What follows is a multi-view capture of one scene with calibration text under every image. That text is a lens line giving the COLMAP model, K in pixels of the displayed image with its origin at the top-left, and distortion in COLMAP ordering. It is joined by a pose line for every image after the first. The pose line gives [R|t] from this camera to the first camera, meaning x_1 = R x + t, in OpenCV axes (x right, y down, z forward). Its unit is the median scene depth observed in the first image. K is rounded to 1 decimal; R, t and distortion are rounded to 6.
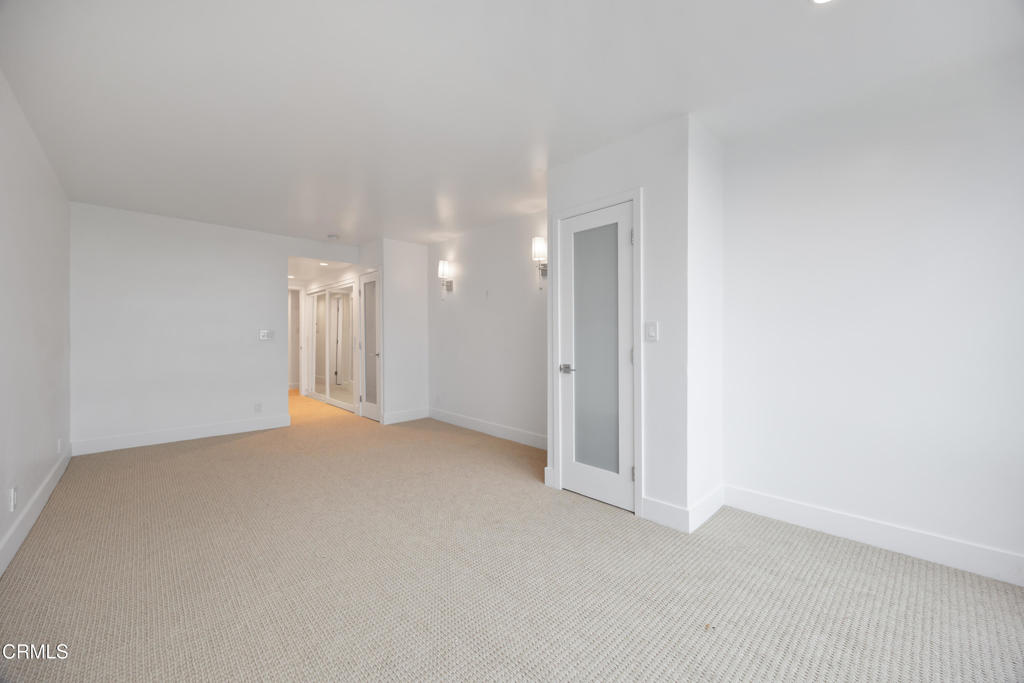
lens RADIAL K [[389.4, 0, 511.5], [0, 389.4, 337.2], [0, 0, 1]] dist [-0.002412, -0.000200]
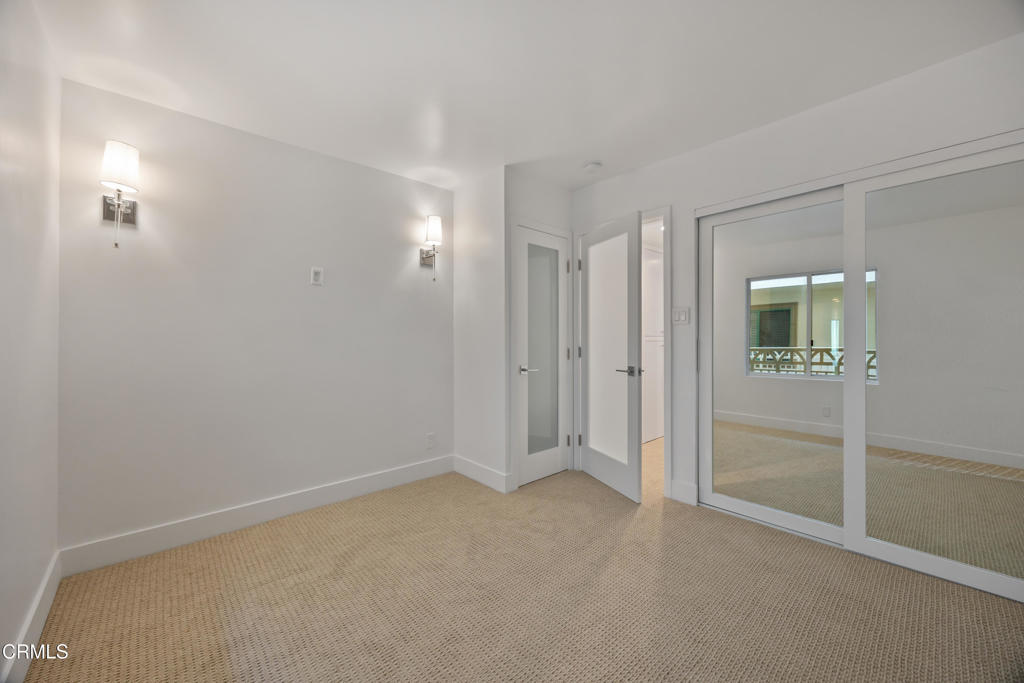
lens RADIAL K [[389.4, 0, 511.5], [0, 389.4, 337.2], [0, 0, 1]] dist [-0.002412, -0.000200]
pose [[0.025583, 0.014410, 0.999569, -0.927849], [0.001606, 0.999894, -0.014456, 0.010169], [-0.999671, 0.001976, 0.025557, 1.020859]]
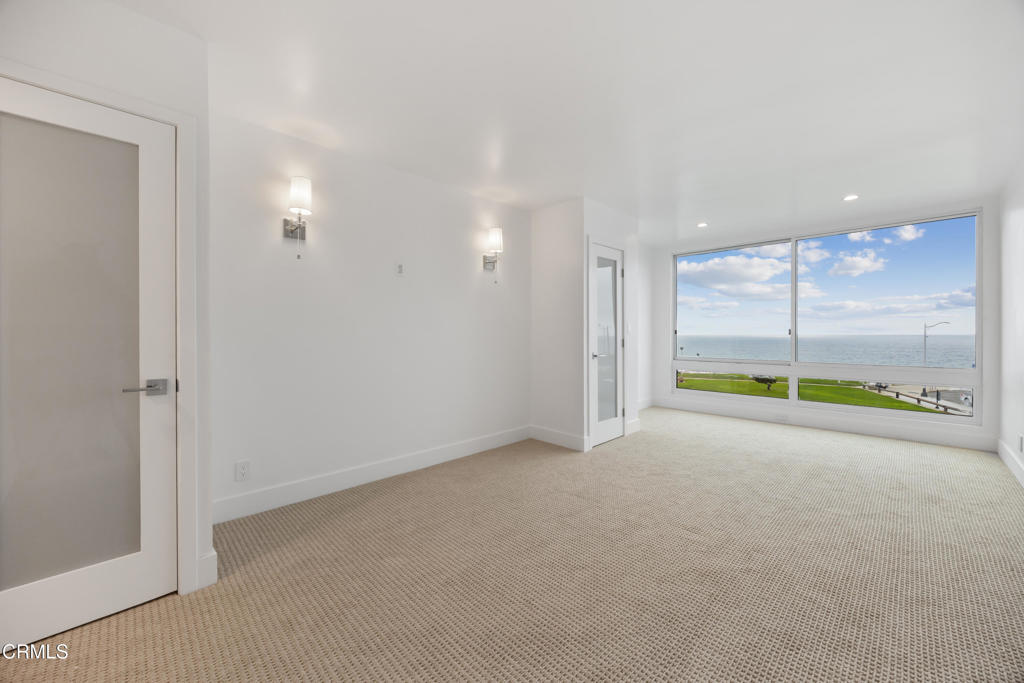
lens RADIAL K [[390.4, 0, 496.7], [0, 390.4, 337.2], [0, 0, 1]] dist [0.063987, -0.000037]
pose [[0.010365, -0.000345, 0.999946, -1.244836], [-0.006935, 0.999976, 0.000417, 0.020021], [-0.999922, -0.006939, 0.010362, 1.351540]]
